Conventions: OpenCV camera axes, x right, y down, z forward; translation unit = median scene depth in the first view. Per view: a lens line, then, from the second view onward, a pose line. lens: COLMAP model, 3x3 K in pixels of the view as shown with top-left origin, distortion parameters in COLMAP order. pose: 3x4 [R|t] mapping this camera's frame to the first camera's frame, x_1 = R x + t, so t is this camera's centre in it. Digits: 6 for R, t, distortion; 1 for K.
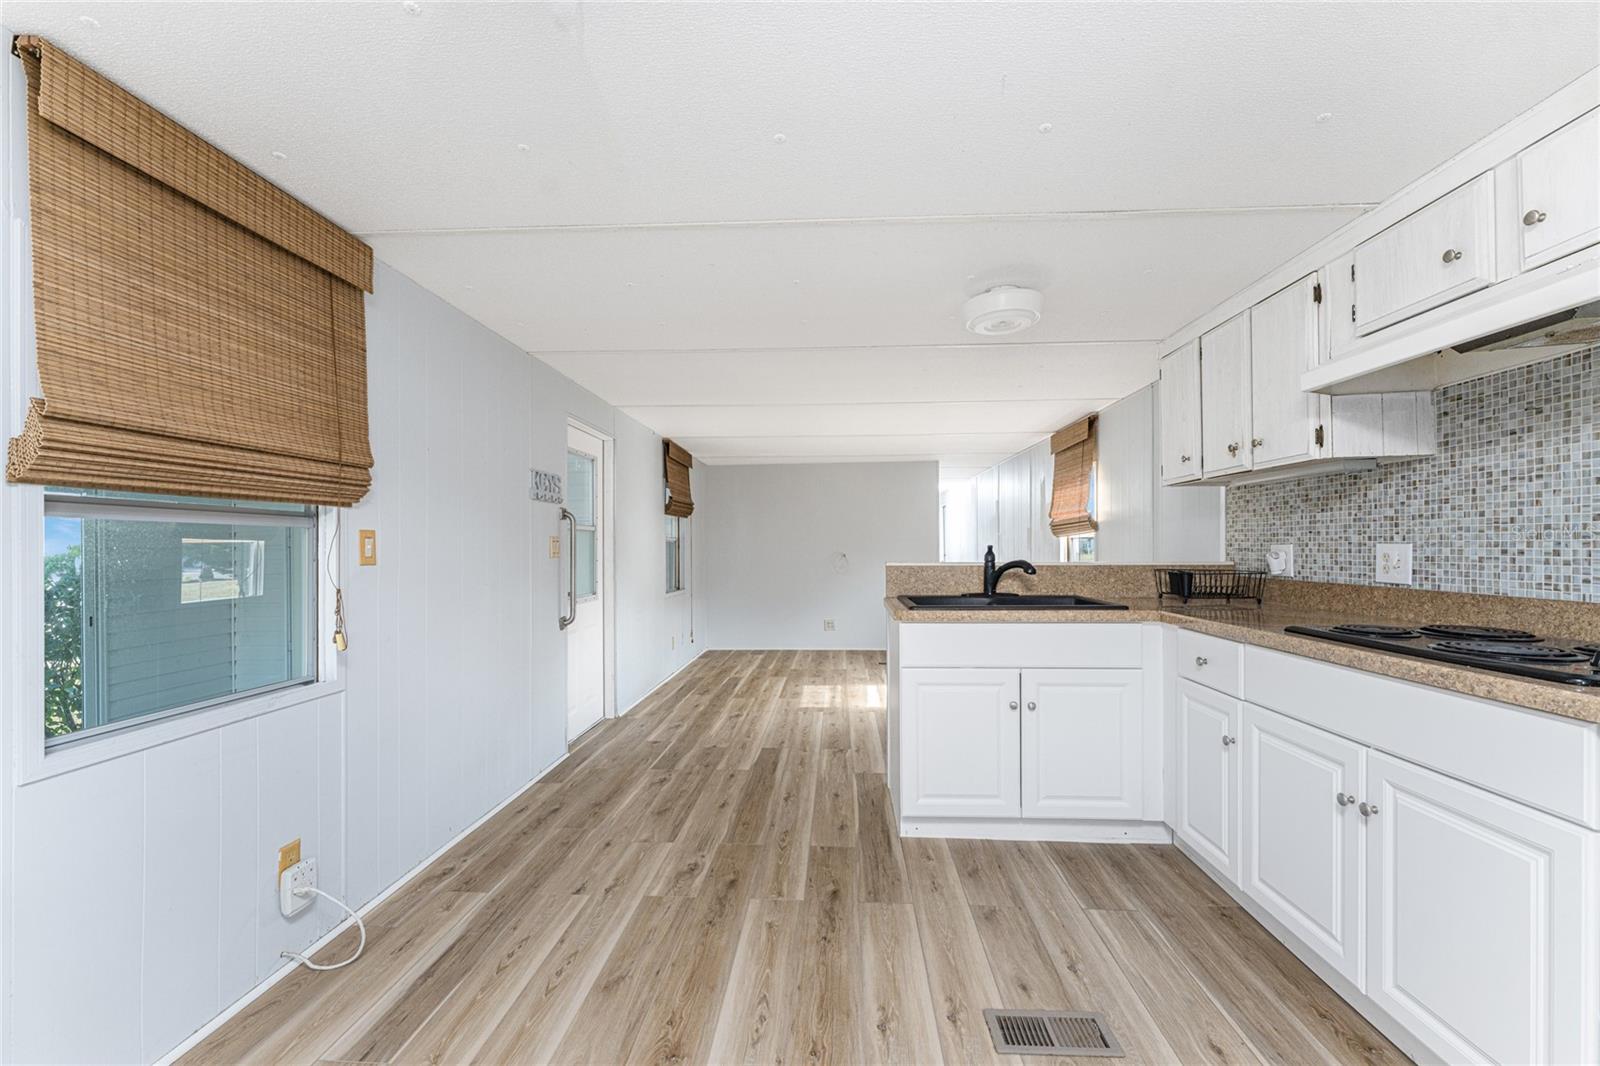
lens RADIAL K [[640.5, 0, 786.6], [0, 640.5, 543.5], [0, 0, 1]] dist [0.002738, -0.000733]
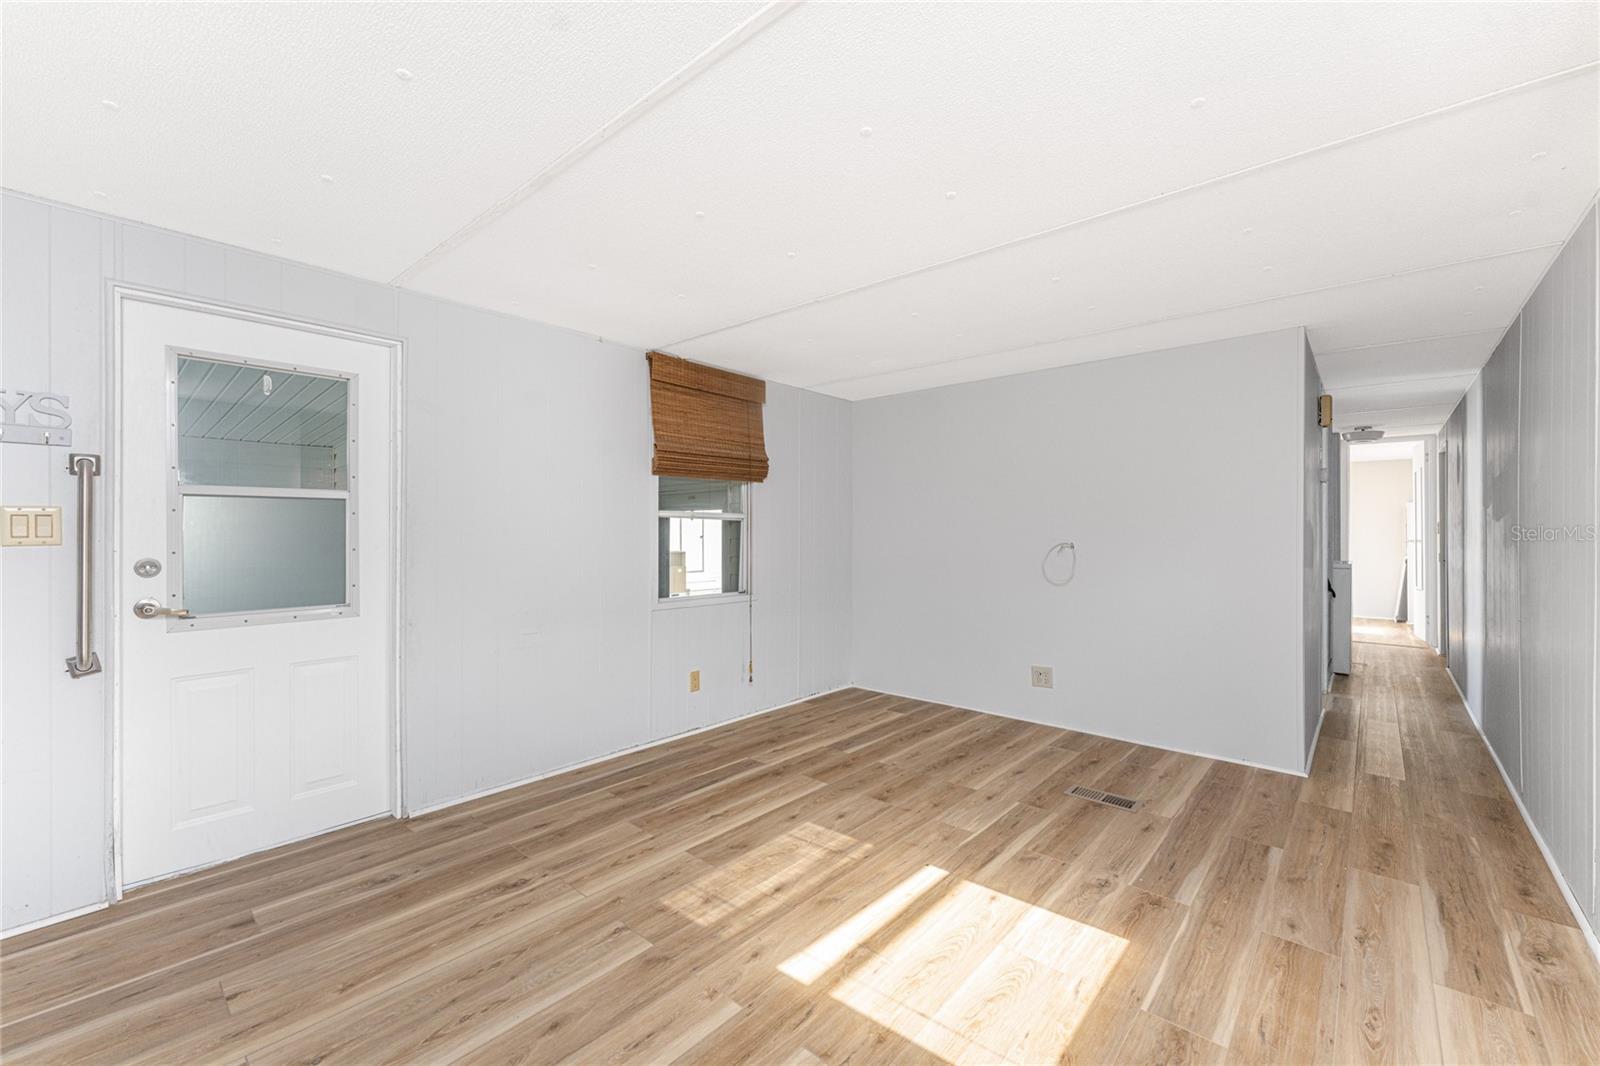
lens RADIAL K [[640.5, 0, 786.2], [0, 640.5, 536.4], [0, 0, 1]] dist [0.002738, -0.000733]
pose [[0.794071, 0.013786, -0.607669, 0.738851], [-0.003760, 0.999835, 0.017770, 0.004665], [0.607814, -0.011826, 0.793992, 1.513146]]
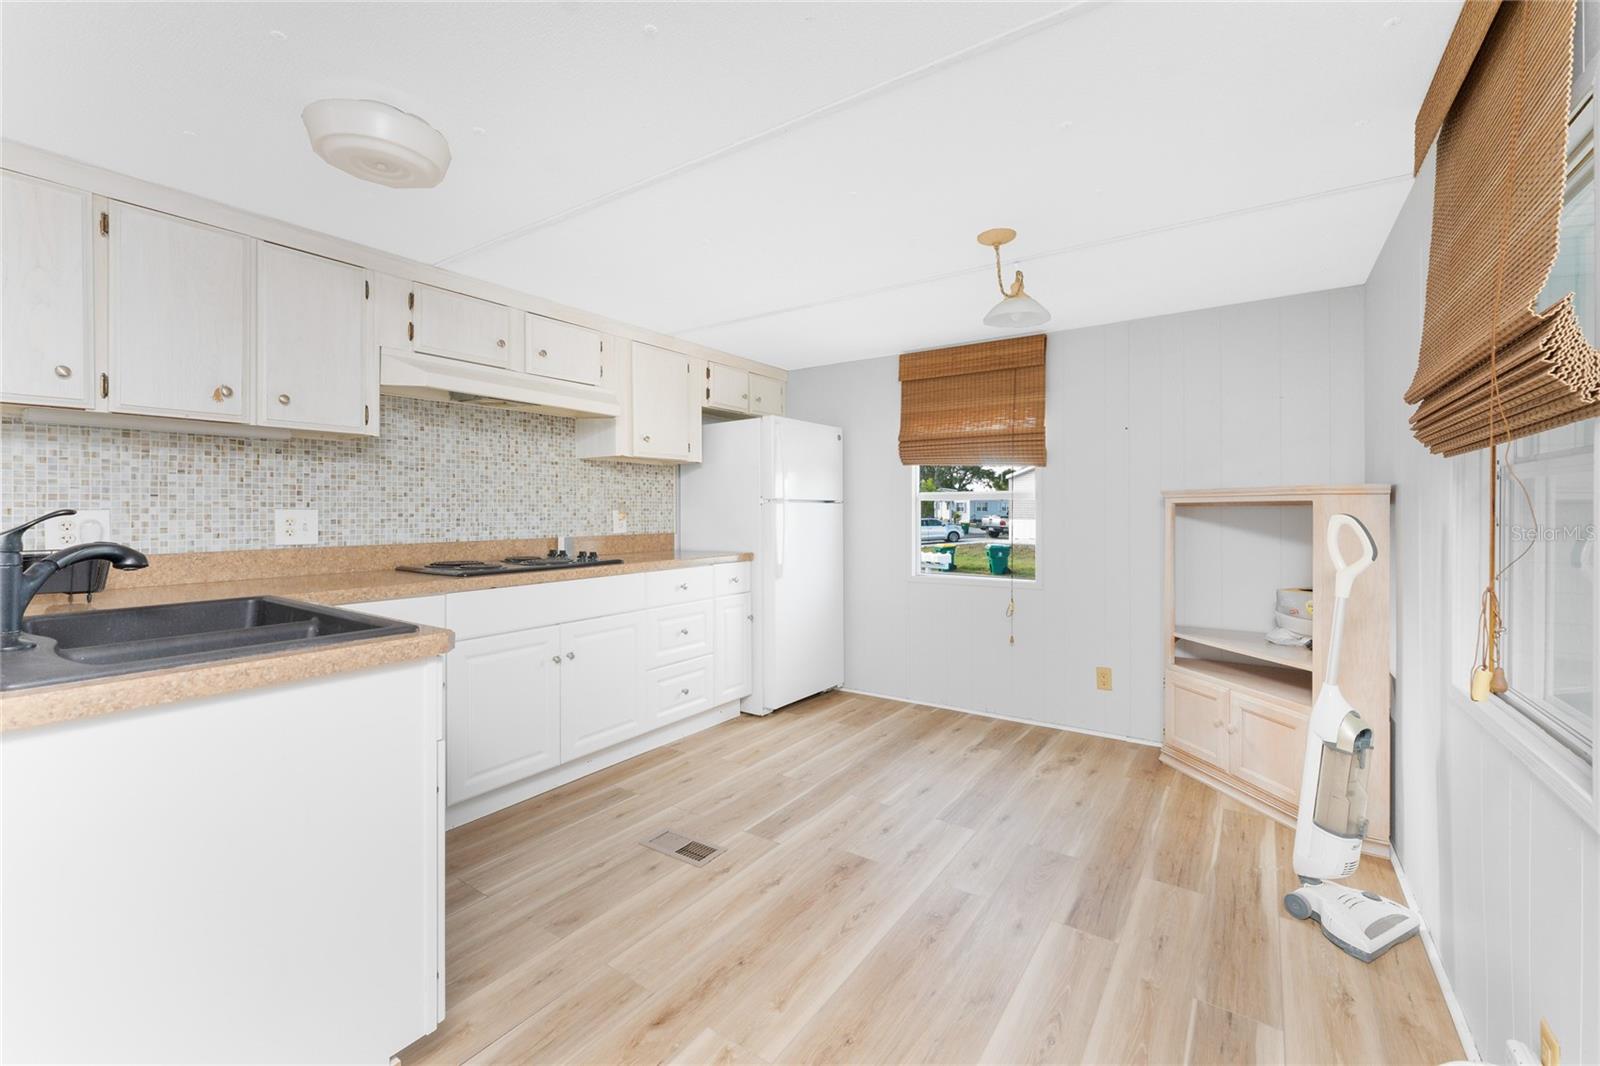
lens RADIAL K [[663.3, 0, 819.1], [0, 663.3, 509.6], [0, 0, 1]] dist [0.005225, -0.000100]
pose [[-0.875562, 0.002003, 0.483102, -0.400168], [0.000414, 0.999994, -0.003396, 0.004600], [-0.483106, -0.002773, -0.875557, 1.483810]]
